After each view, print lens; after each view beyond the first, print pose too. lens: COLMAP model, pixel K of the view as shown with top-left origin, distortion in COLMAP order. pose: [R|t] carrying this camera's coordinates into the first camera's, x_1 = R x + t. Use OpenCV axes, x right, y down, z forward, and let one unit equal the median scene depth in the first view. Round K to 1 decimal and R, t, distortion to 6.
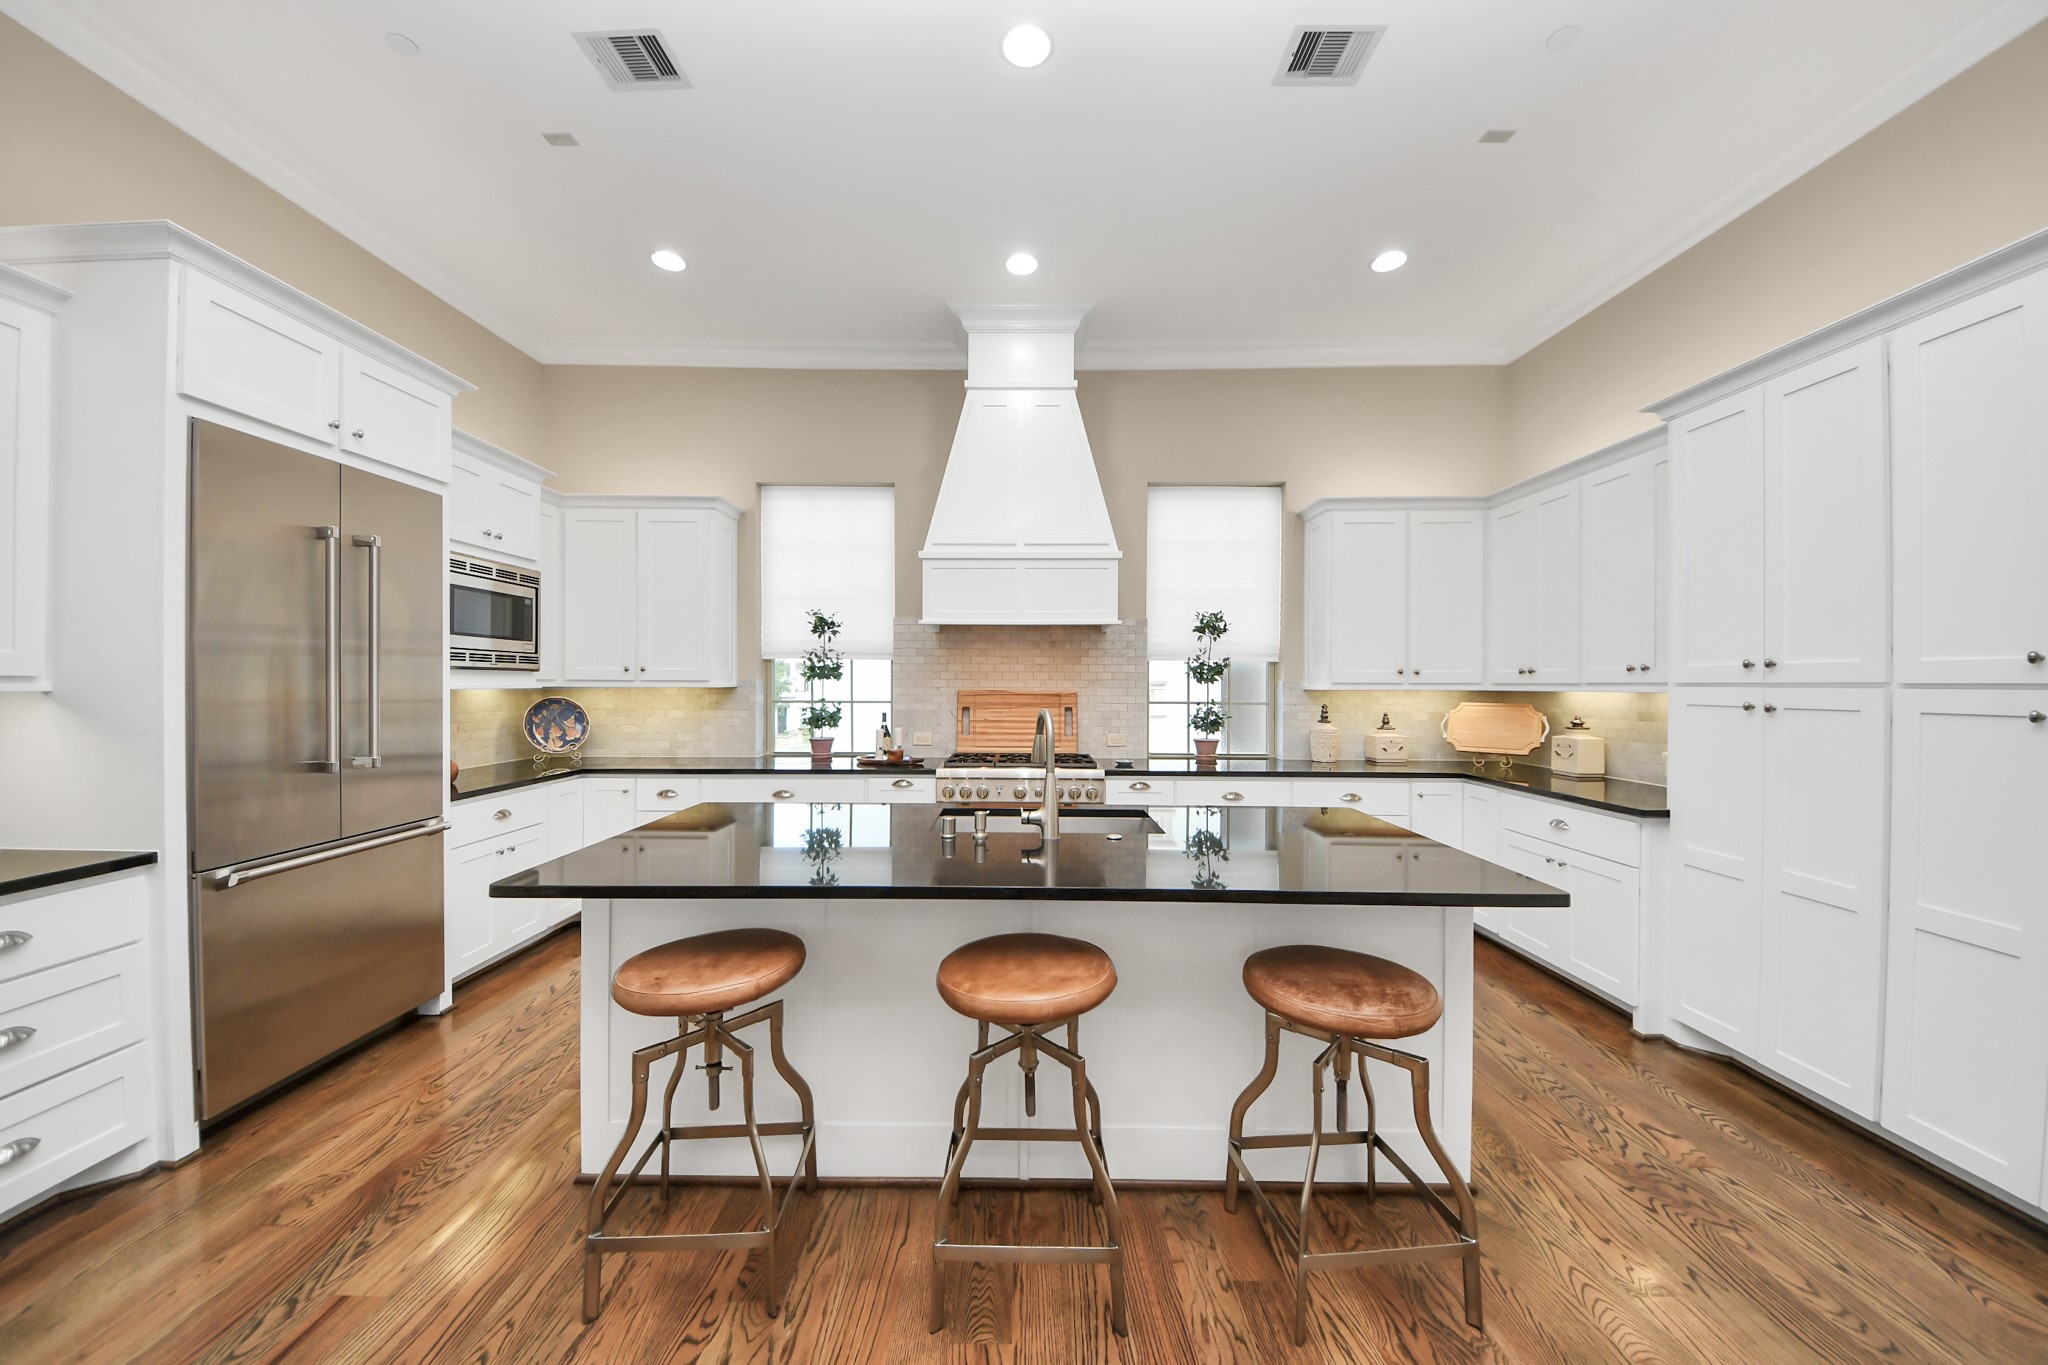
lens RADIAL K [[743.8, 0, 1012.5], [0, 743.8, 678.1], [0, 0, 1]] dist [0.000884, -0.006622]
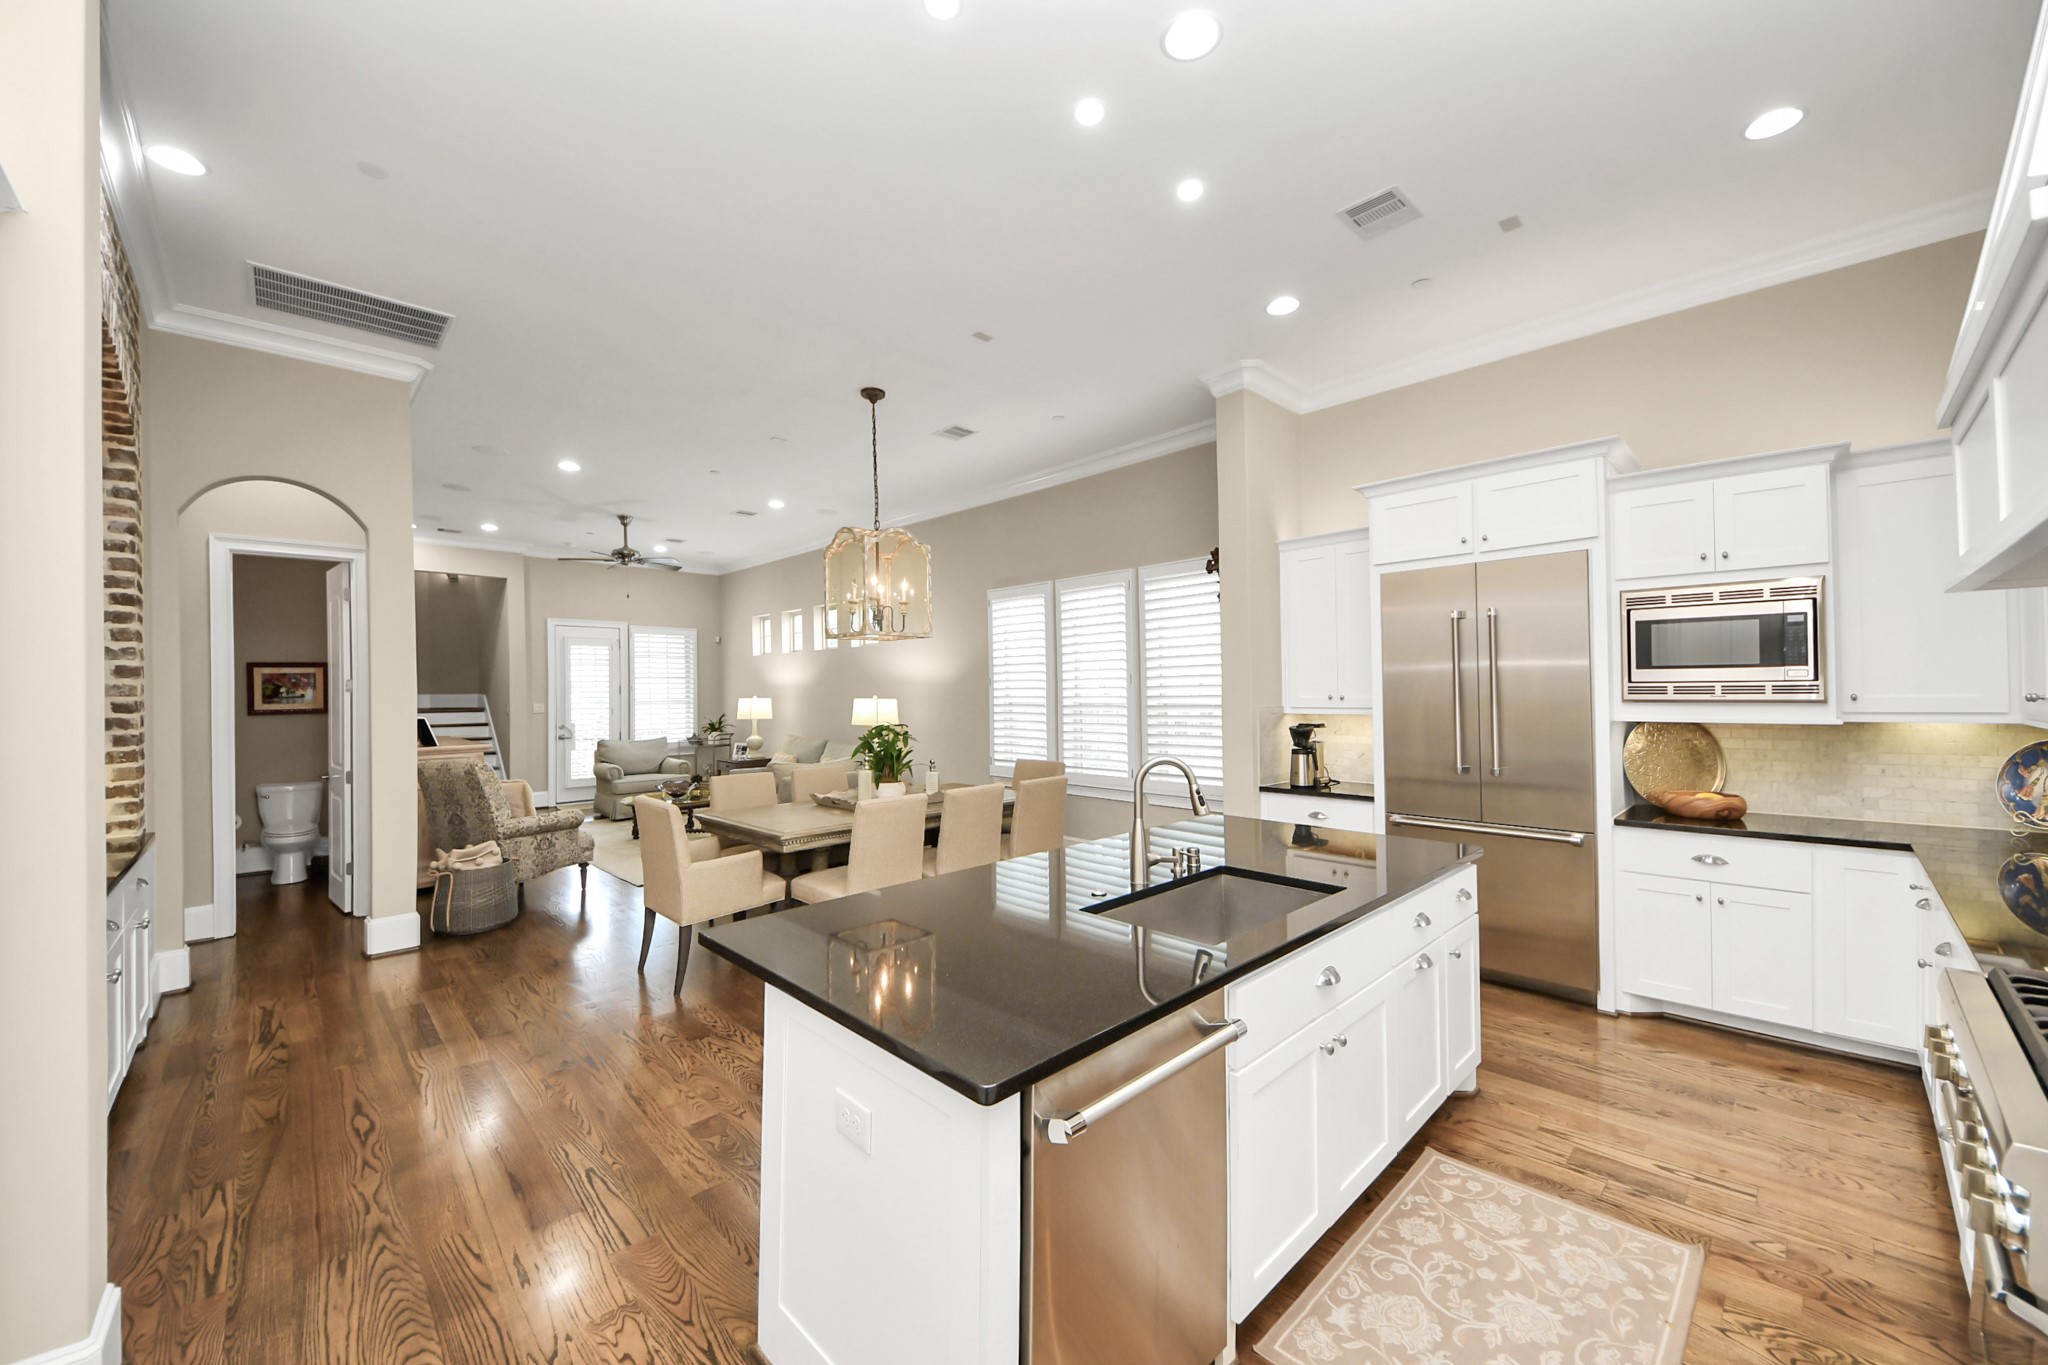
lens RADIAL K [[743.8, 0, 1012.3], [0, 743.8, 686.5], [0, 0, 1]] dist [0.000884, -0.006622]
pose [[-0.708446, -0.010855, -0.705682, 0.570696], [0.003451, 0.999816, -0.018845, -0.016082], [0.705757, -0.015786, -0.708278, 1.030844]]
